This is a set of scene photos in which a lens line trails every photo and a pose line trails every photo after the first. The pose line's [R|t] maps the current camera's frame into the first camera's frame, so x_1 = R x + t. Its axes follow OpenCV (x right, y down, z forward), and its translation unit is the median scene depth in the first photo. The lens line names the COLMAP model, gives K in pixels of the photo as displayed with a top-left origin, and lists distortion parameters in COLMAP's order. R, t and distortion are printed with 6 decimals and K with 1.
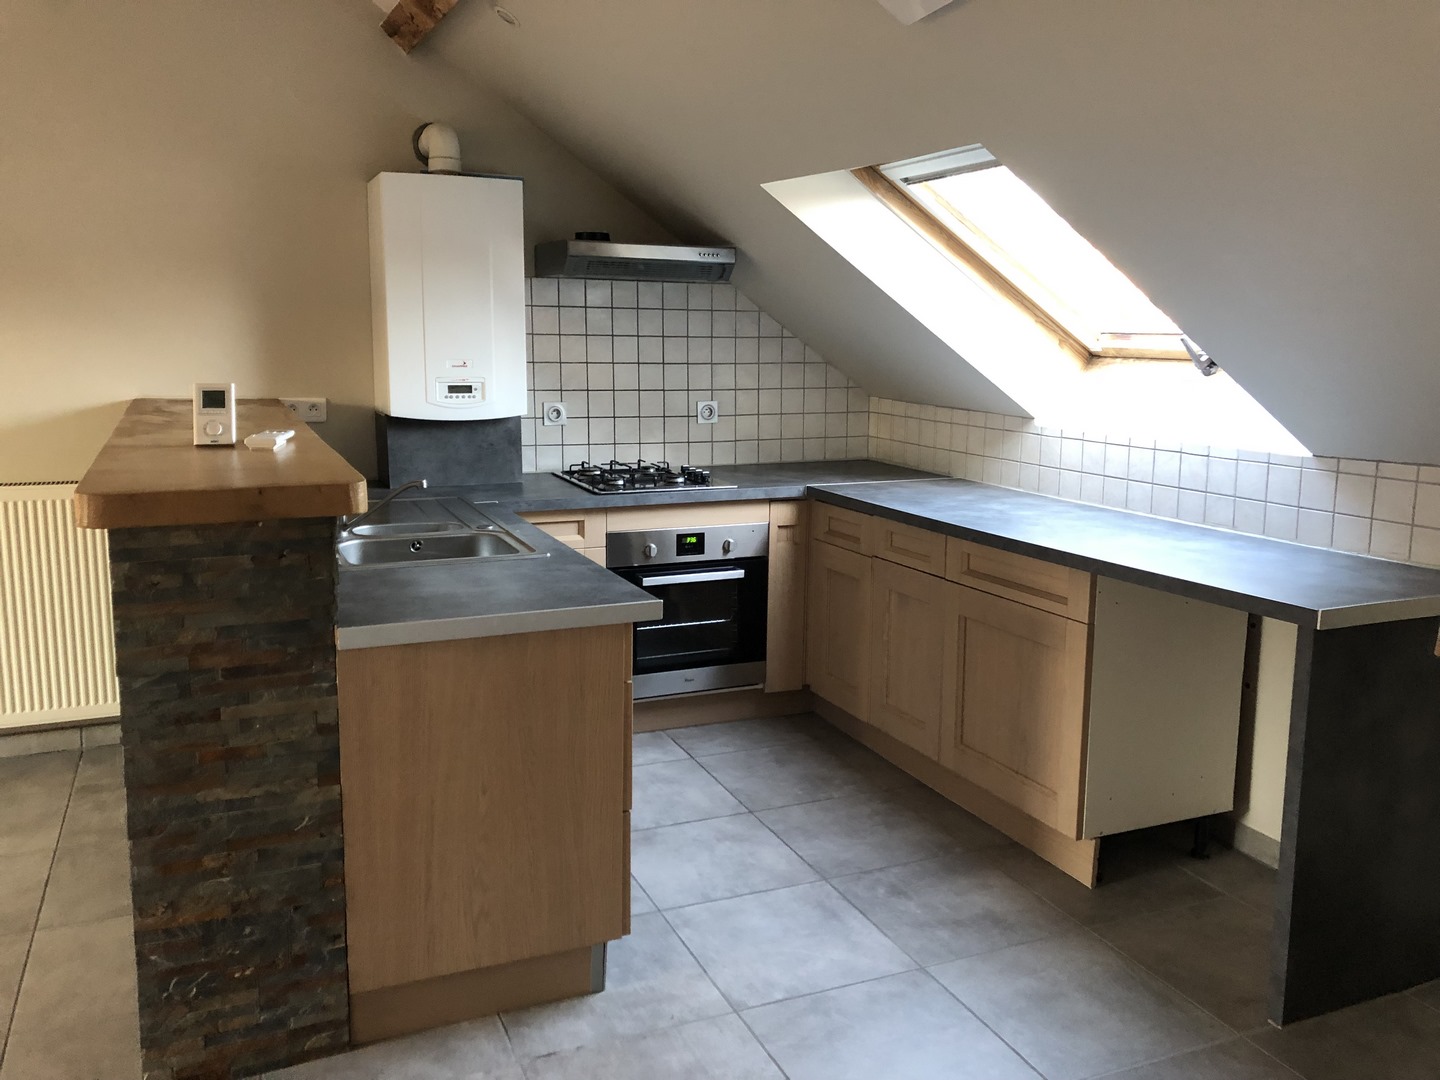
lens RADIAL K [[1183.9, 0, 710.6], [0, 1183.9, 534.8], [0, 0, 1]] dist [0.076848, -0.007880]
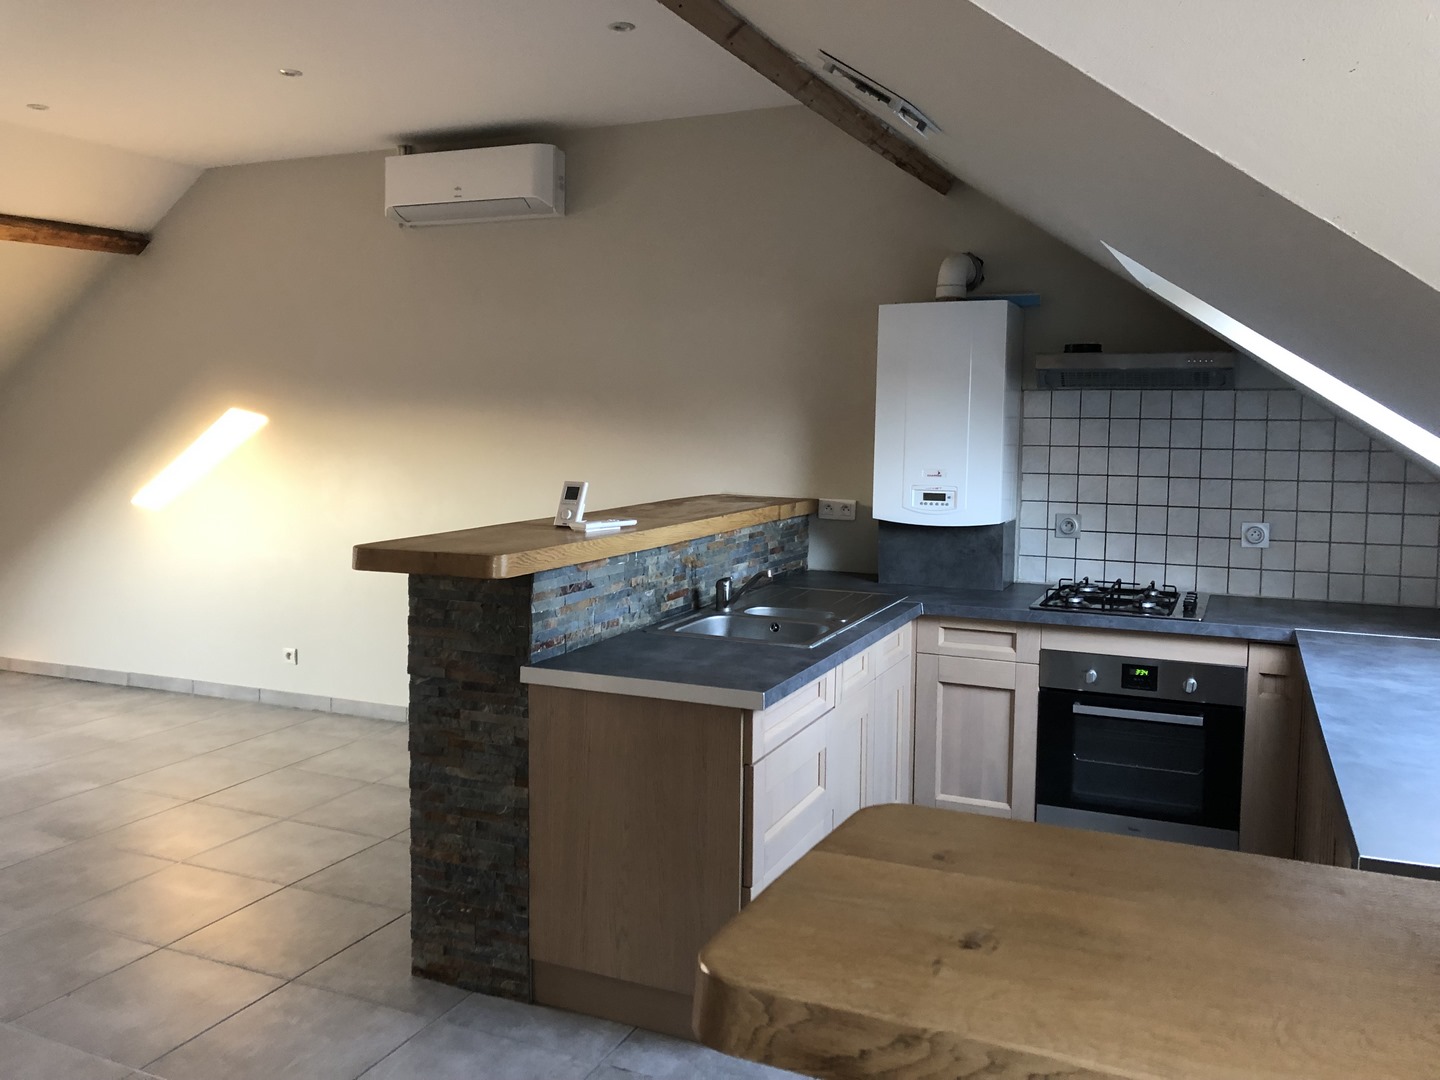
lens RADIAL K [[1183.9, 0, 710.3], [0, 1183.9, 543.5], [0, 0, 1]] dist [0.076848, -0.007880]
pose [[0.678502, 0.070518, -0.731206, 0.701973], [-0.130112, 0.991180, -0.025144, -0.045190], [0.722984, 0.112199, 0.681693, 0.217433]]
